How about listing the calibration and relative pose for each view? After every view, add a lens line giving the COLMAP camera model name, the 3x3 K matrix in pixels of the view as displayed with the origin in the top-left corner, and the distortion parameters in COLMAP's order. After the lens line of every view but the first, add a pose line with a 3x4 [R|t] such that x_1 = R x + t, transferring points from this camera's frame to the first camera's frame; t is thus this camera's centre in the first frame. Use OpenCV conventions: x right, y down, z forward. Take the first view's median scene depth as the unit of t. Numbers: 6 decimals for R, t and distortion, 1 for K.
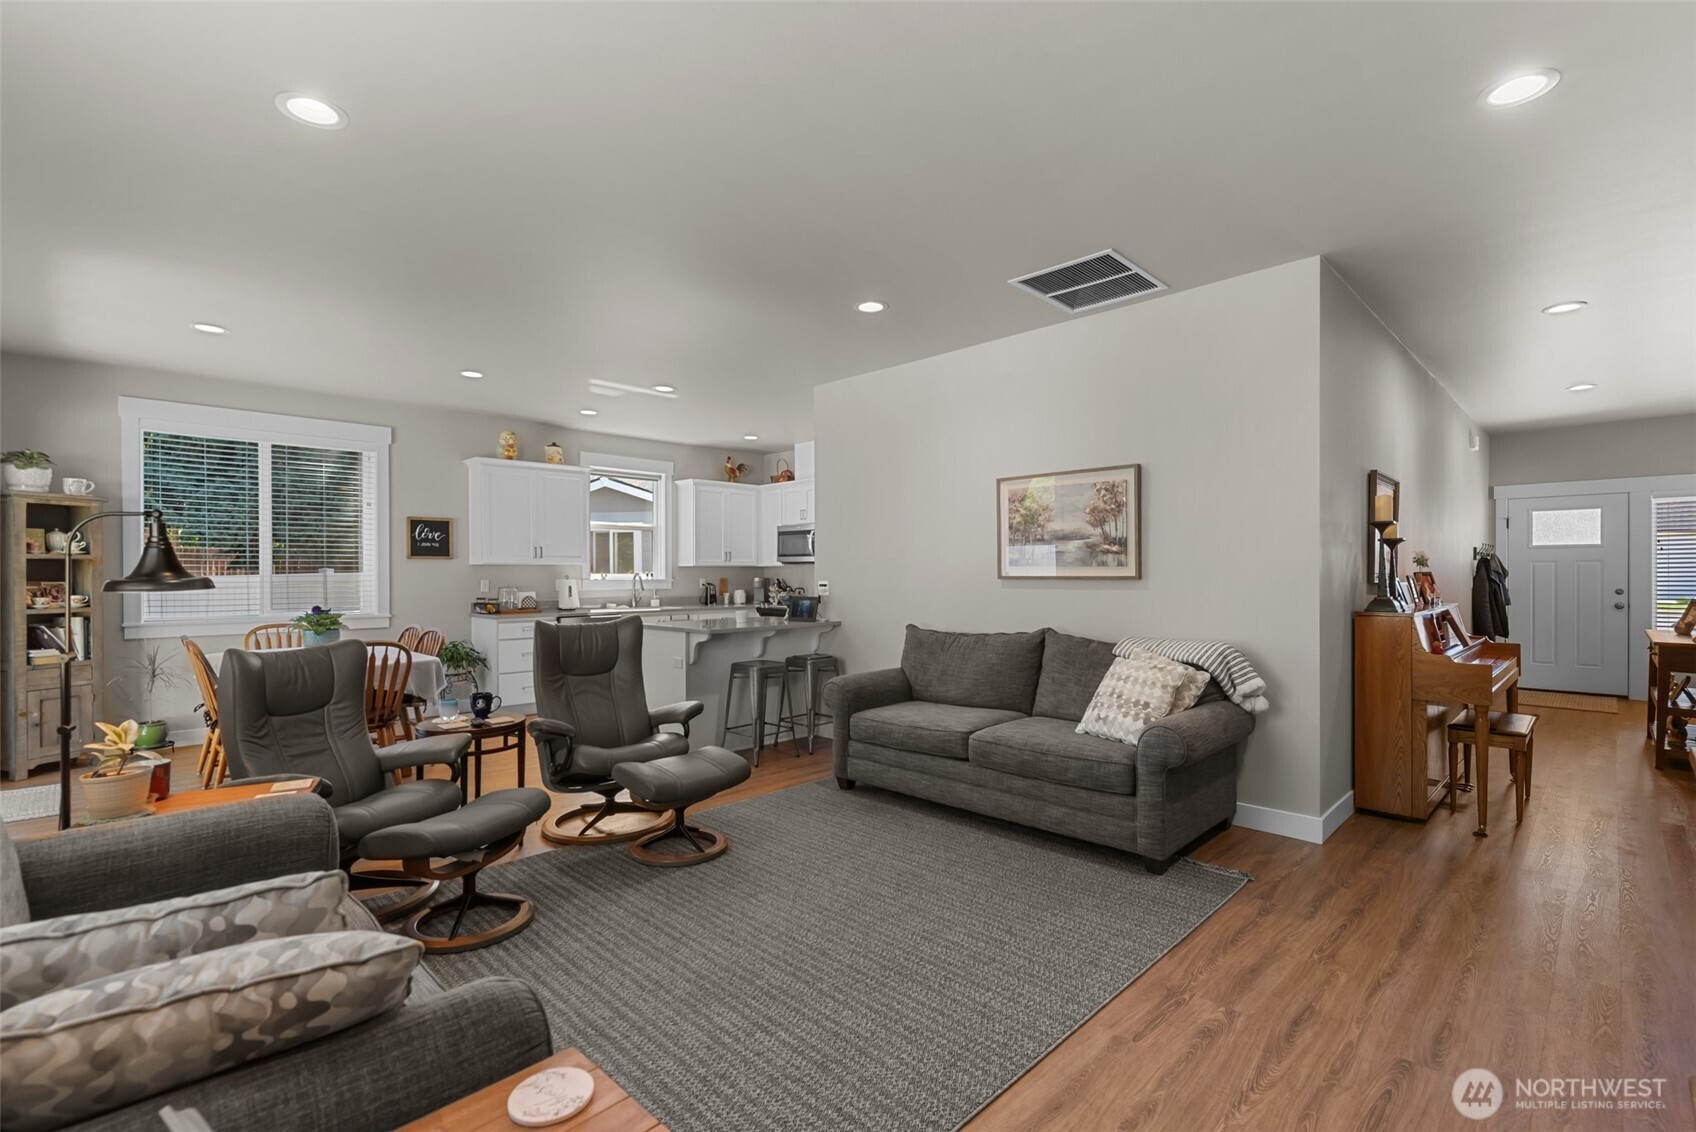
lens RADIAL K [[766.0, 0, 854.8], [0, 766.0, 576.2], [0, 0, 1]] dist [0.001212, 0.000063]
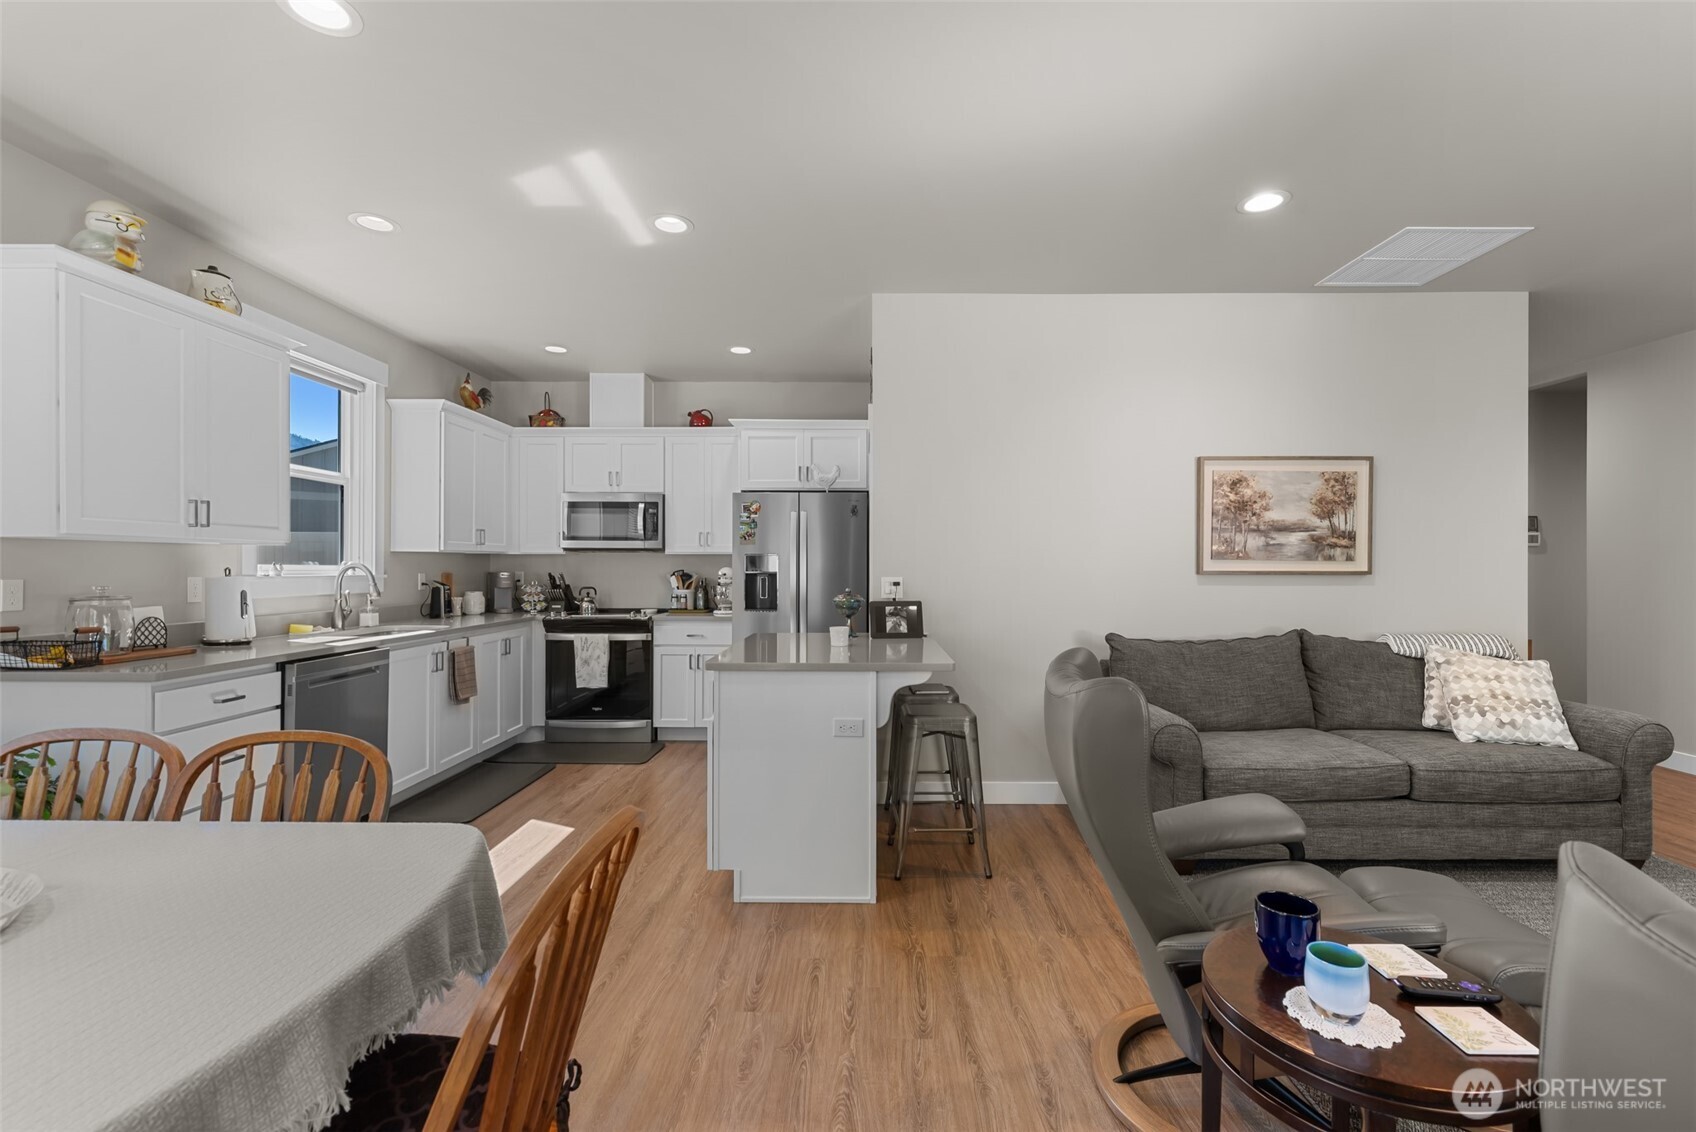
lens RADIAL K [[742.2, 0, 861.0], [0, 742.2, 564.5], [0, 0, 1]] dist [0.001468, -0.000246]
pose [[0.714341, 0.005505, 0.699776, -0.707318], [-0.001567, 0.999979, -0.006267, -0.001605], [-0.699796, 0.003380, 0.714335, 0.724979]]
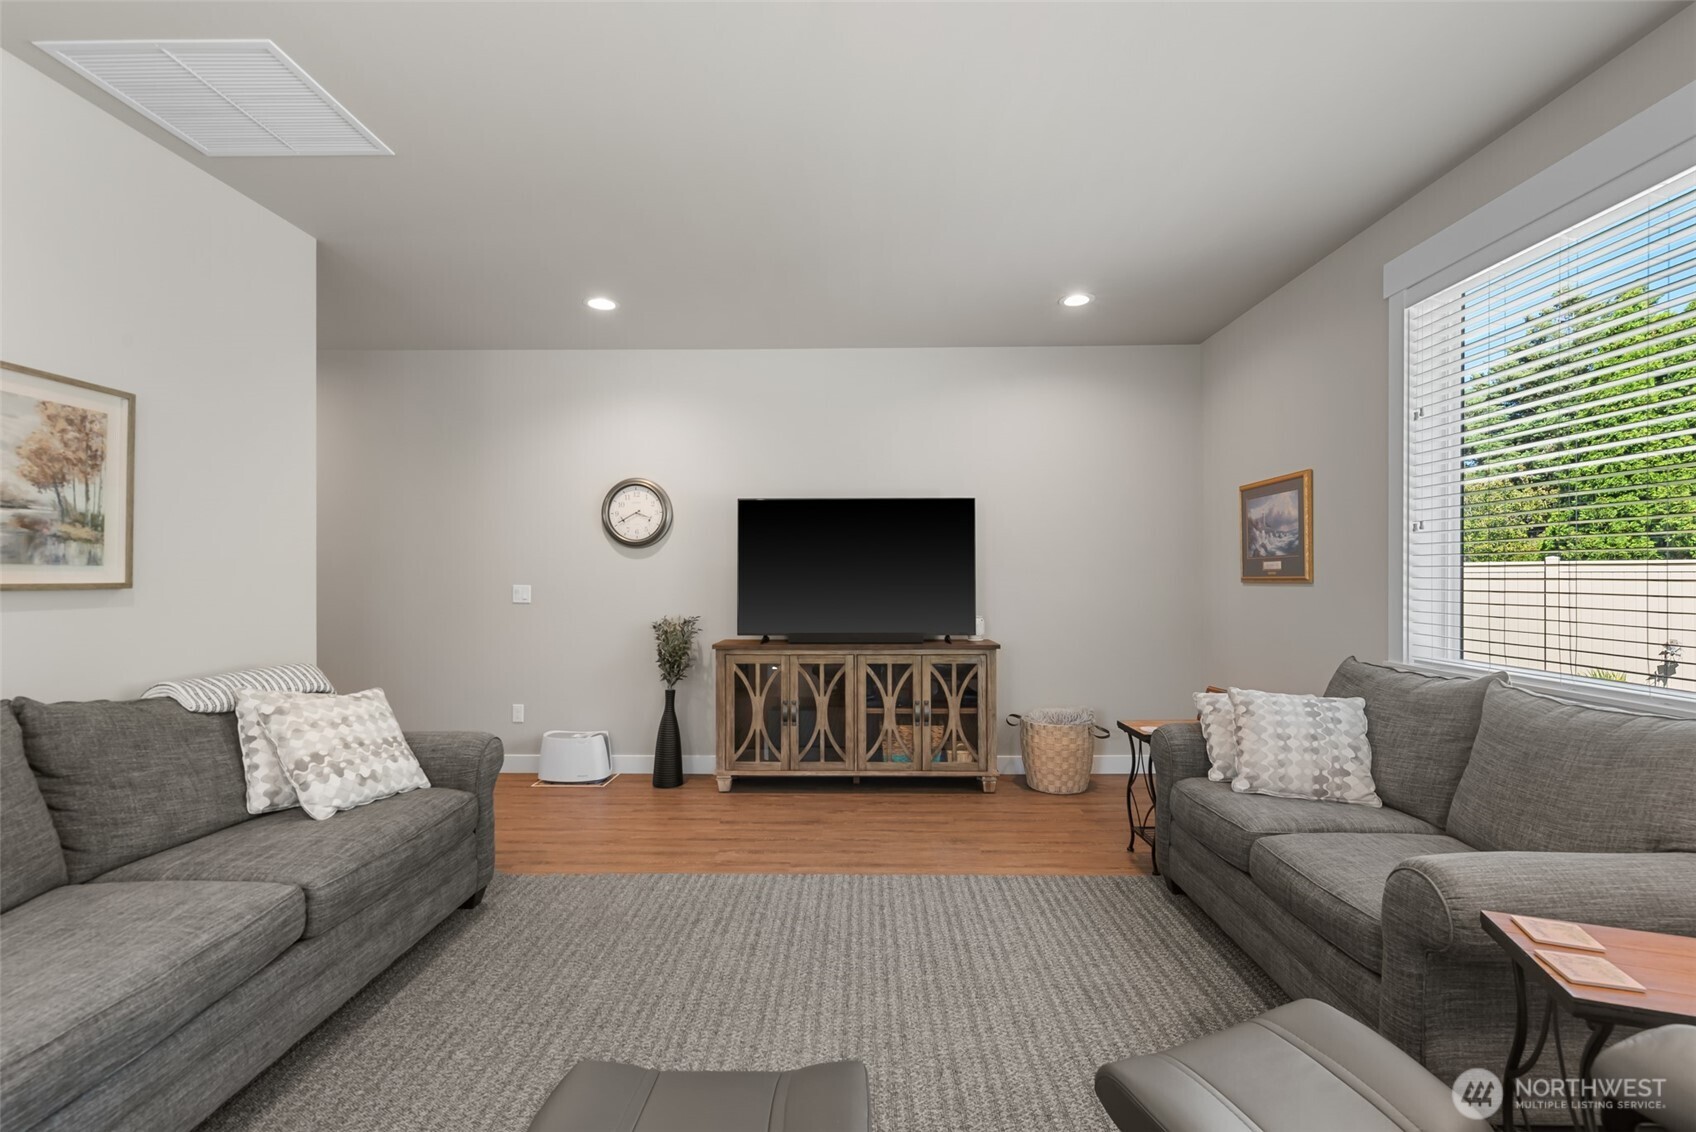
lens RADIAL K [[742.1, 0, 856.2], [0, 742.1, 577.2], [0, 0, 1]] dist [-0.000295, -0.000430]
pose [[-0.695959, 0.002014, 0.718078, -0.405215], [0.005046, 0.999985, 0.002086, -0.002703], [-0.718063, 0.005075, -0.695959, 0.928338]]
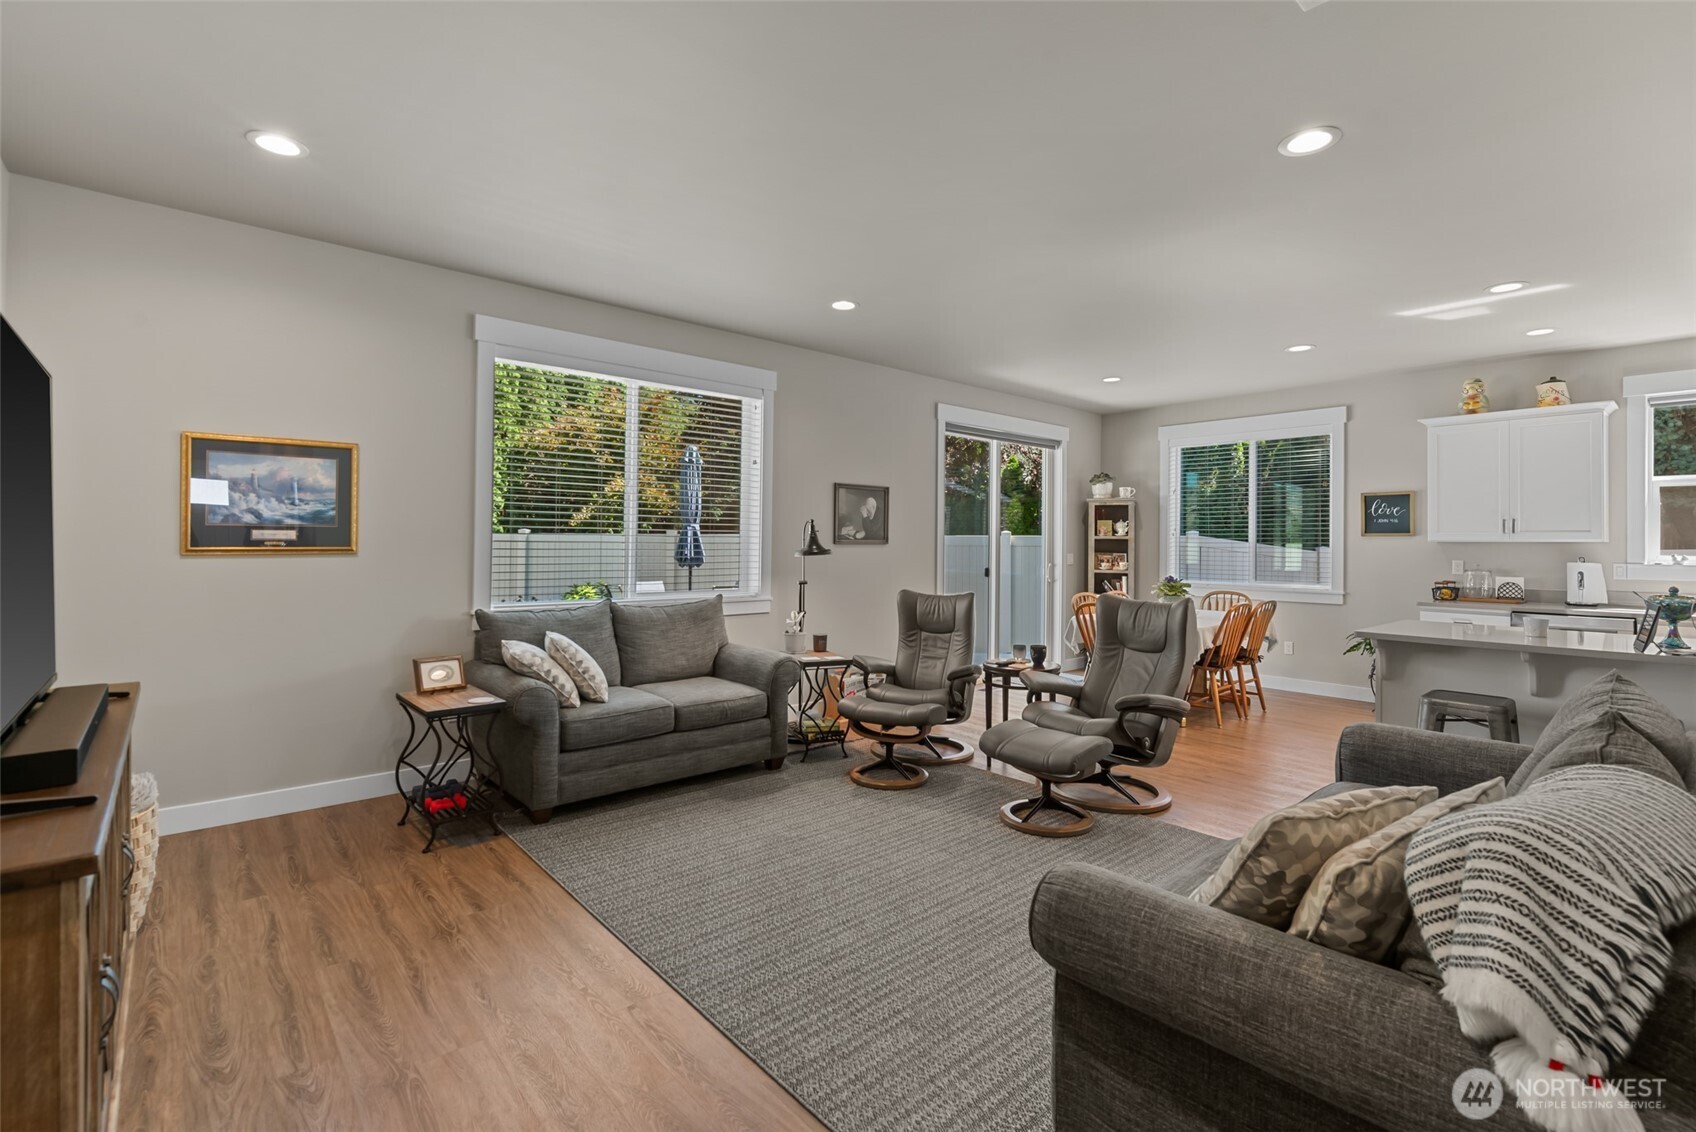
lens RADIAL K [[766.1, 0, 863.9], [0, 766.1, 538.3], [0, 0, 1]] dist [0.001605, 0.000160]
pose [[-0.061083, -0.004116, -0.998124, 0.644628], [-0.012340, 0.999918, -0.003369, -0.013578], [0.998056, 0.012111, -0.061128, 0.639040]]
